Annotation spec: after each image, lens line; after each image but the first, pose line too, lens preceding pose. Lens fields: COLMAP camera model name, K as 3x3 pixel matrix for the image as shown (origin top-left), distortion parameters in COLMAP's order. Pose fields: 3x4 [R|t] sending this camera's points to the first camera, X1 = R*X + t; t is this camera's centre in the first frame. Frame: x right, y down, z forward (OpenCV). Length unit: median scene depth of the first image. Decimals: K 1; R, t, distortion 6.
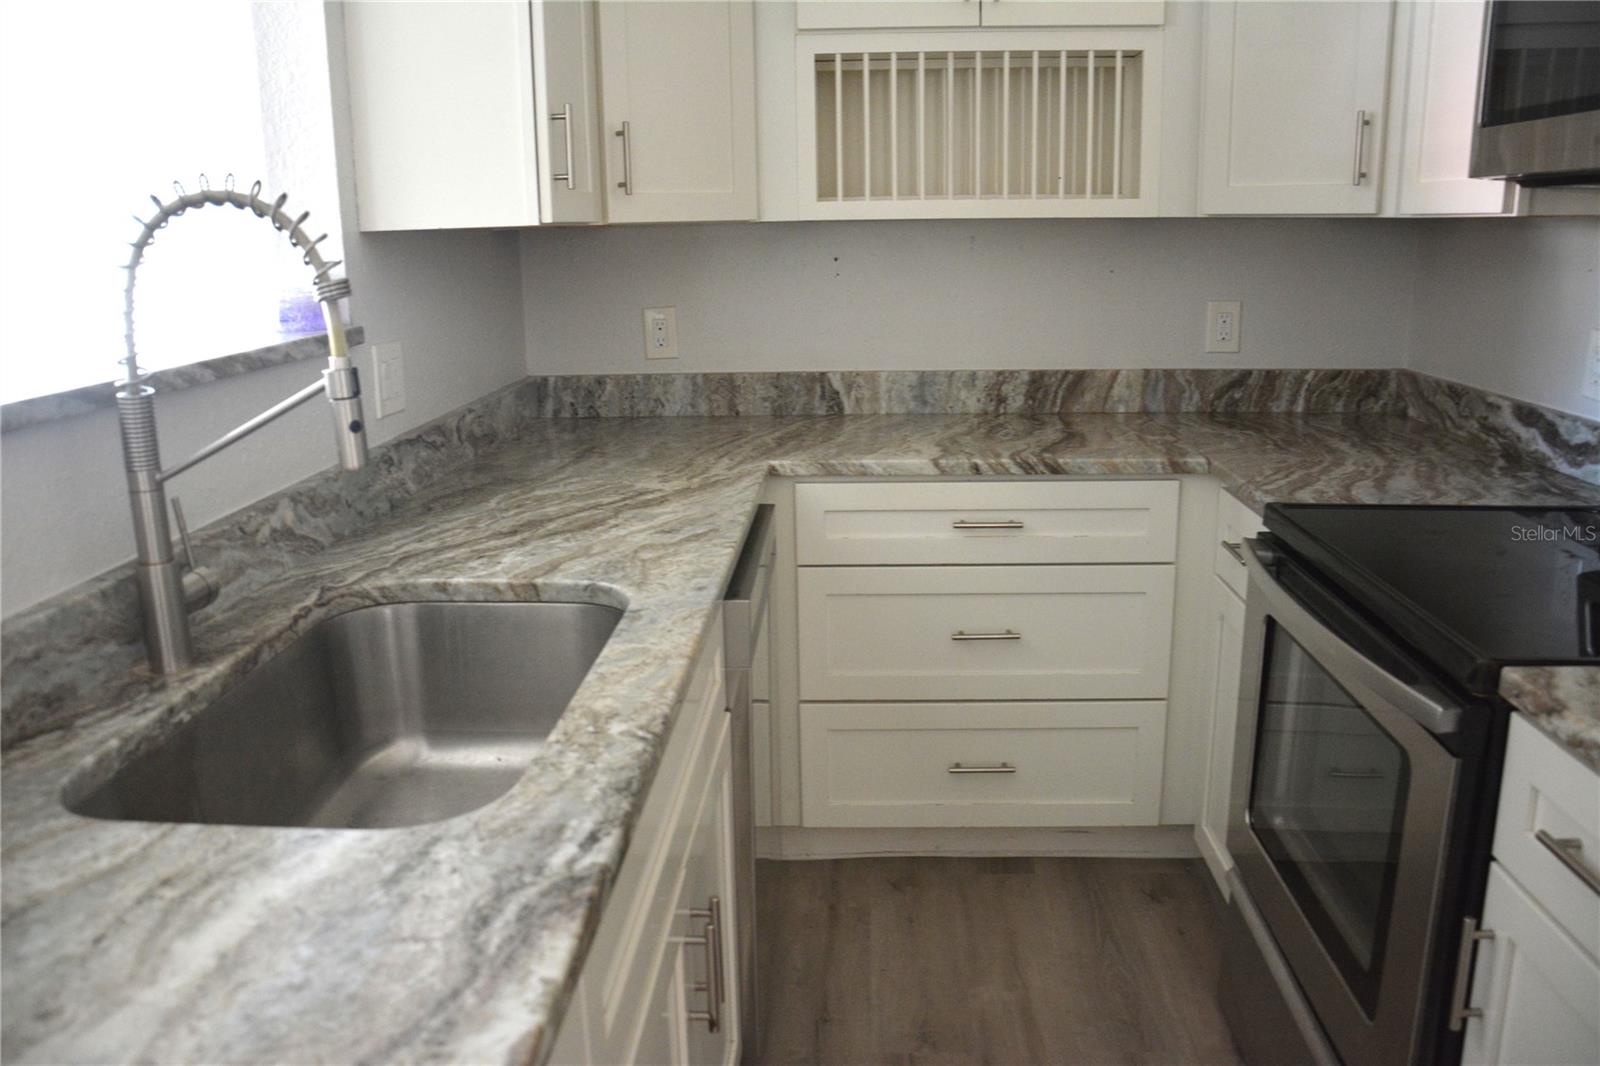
lens RADIAL K [[1309.8, 0, 800.0], [0, 1309.8, 533.0], [0, 0, 1]] dist [-0.158422, 0.197862]
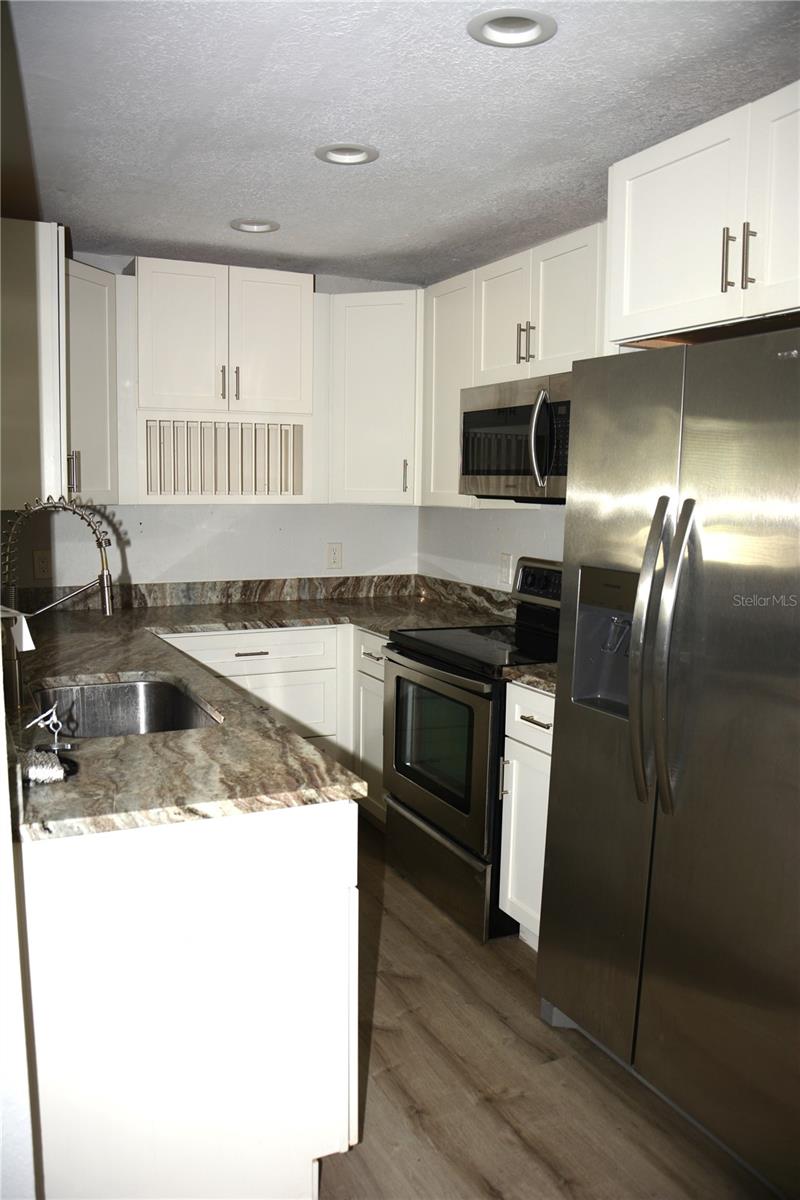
lens RADIAL K [[983.5, 0, 400.0], [0, 983.5, 600.0], [0, 0, 1]] dist [-0.005423, -0.001055]
pose [[0.880067, -0.032449, 0.473740, -0.342780], [0.086881, 0.991825, -0.093465, 0.066895], [-0.466834, 0.123414, 0.875691, -0.423514]]
